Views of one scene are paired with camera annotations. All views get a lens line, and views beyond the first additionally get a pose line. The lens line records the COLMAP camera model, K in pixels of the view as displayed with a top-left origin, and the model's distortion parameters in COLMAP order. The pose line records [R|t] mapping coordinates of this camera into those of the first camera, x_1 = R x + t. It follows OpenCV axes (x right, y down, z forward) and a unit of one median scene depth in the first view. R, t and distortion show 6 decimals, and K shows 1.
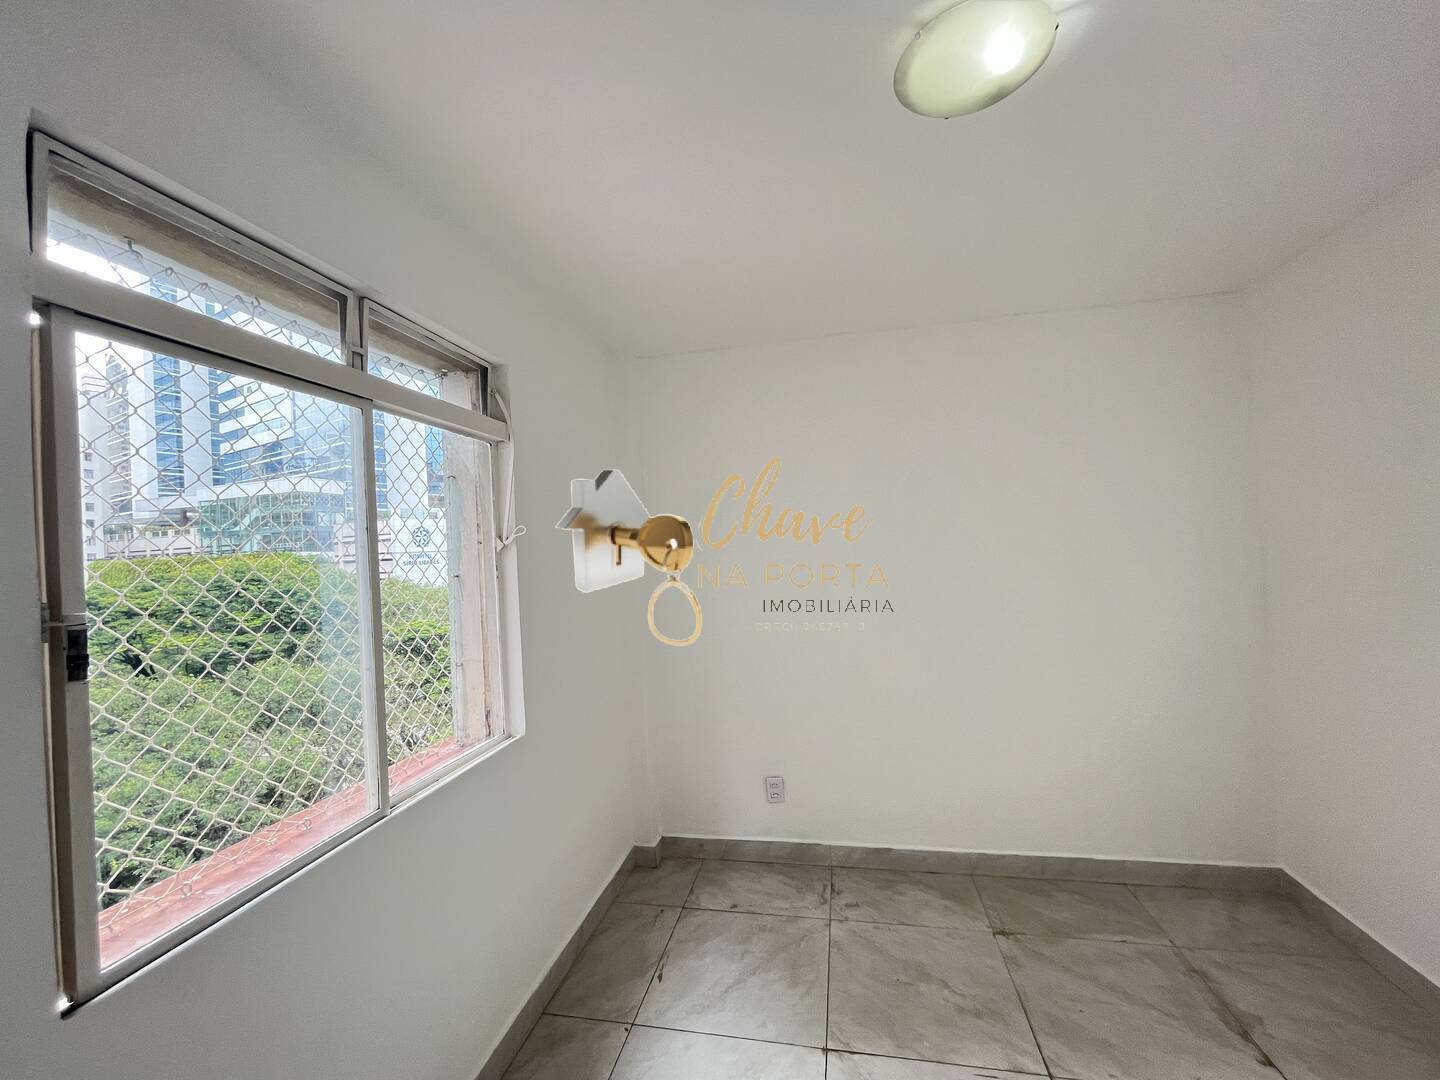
lens RADIAL K [[580.5, 0, 720.0], [0, 580.5, 540.0], [0, 0, 1]] dist [-0.002923, -0.000254]
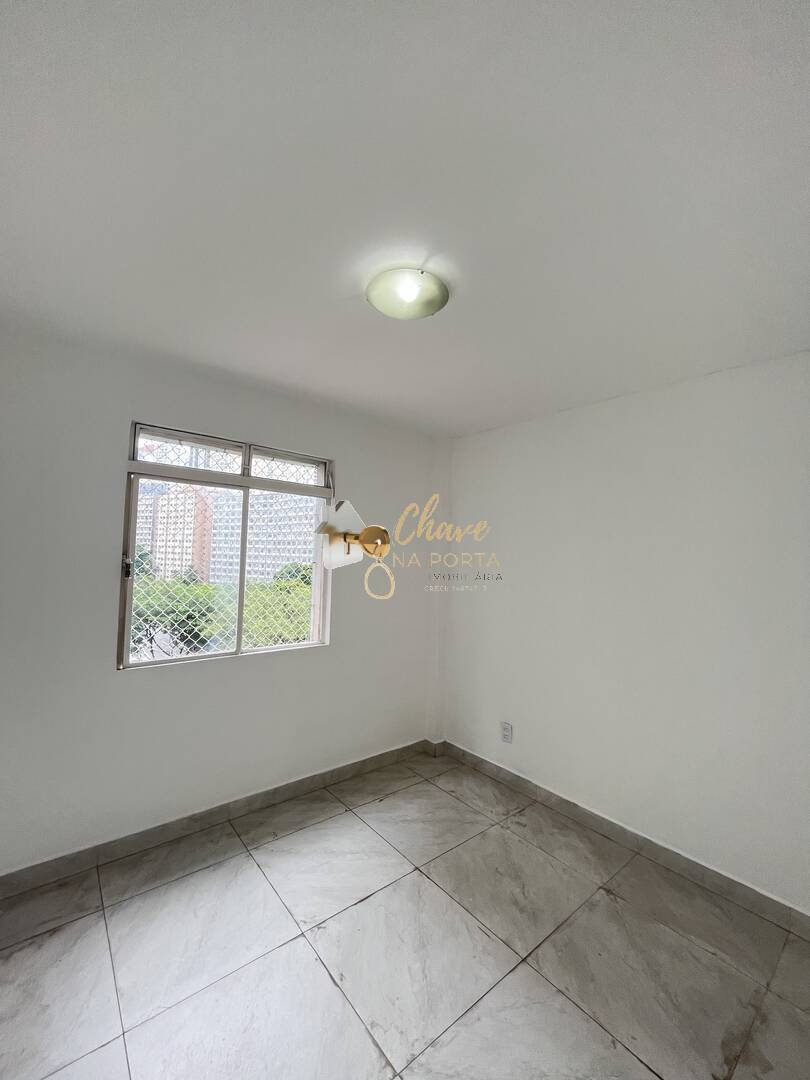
lens RADIAL K [[437.8, 0, 405.0], [0, 437.8, 540.0], [0, 0, 1]] dist [-0.000386, -0.000419]
pose [[0.776302, 0.047953, -0.628534, 0.695381], [-0.059321, 0.998235, 0.002892, -0.038549], [0.627563, 0.035040, 0.777777, -0.013942]]
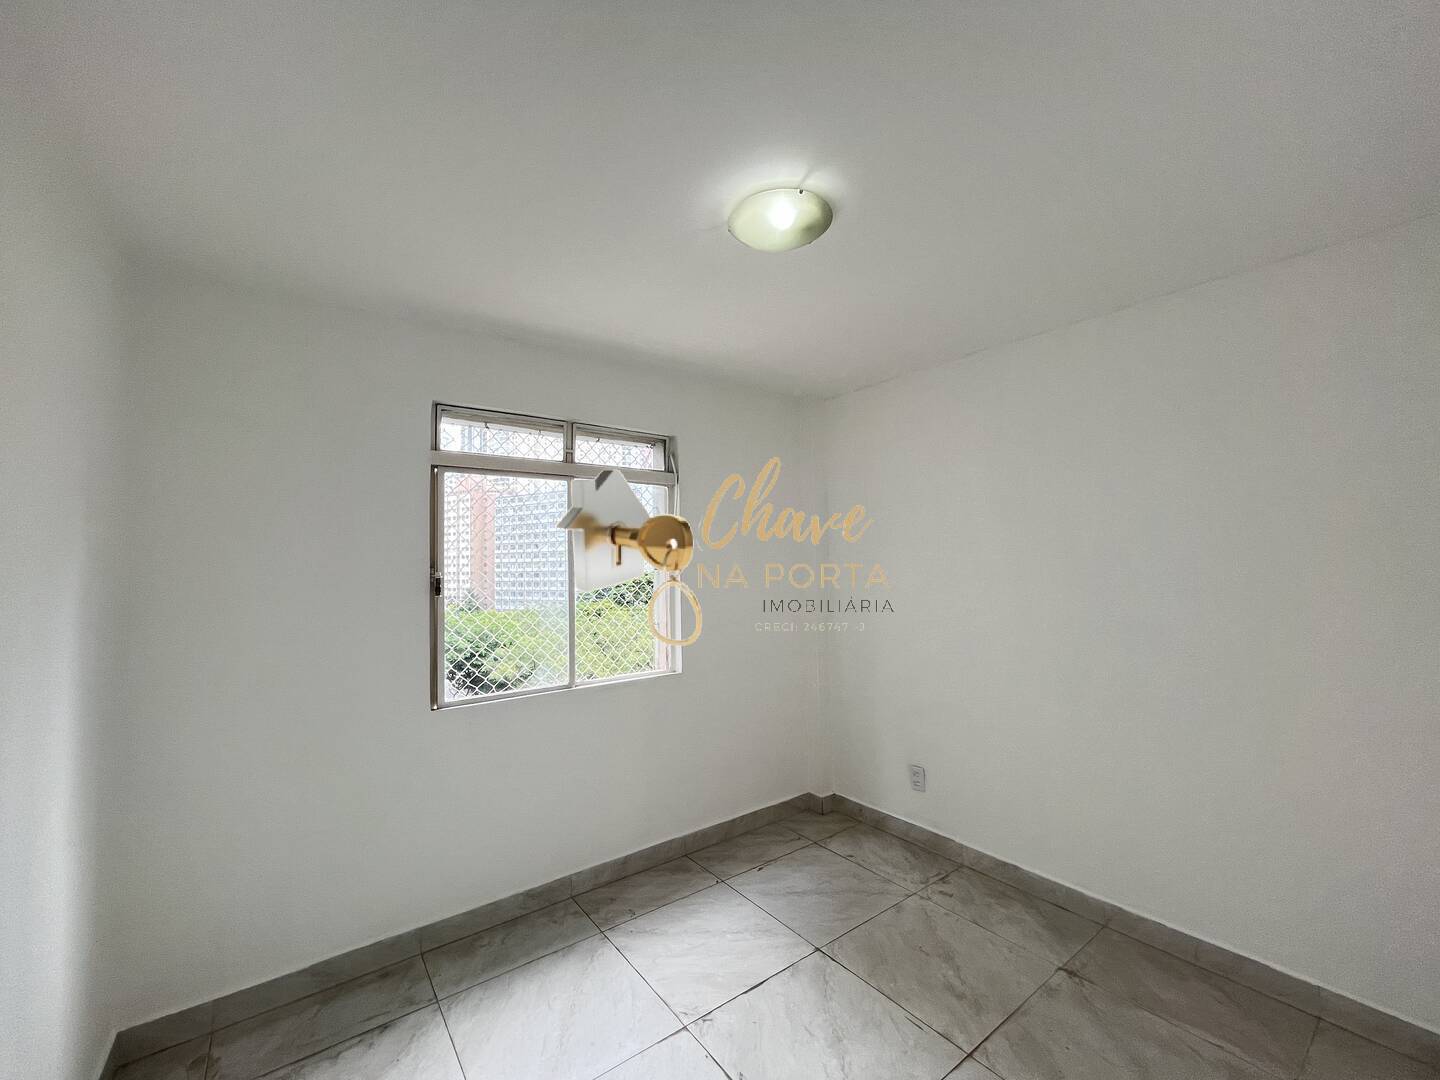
lens RADIAL K [[583.7, 0, 719.5], [0, 583.7, 542.7], [0, 0, 1]] dist [-0.000386, -0.000419]
pose [[0.747904, 0.009945, -0.663733, 0.679077], [-0.008428, 0.999949, 0.005487, -0.020846], [0.663754, 0.001490, 0.747950, -0.089264]]
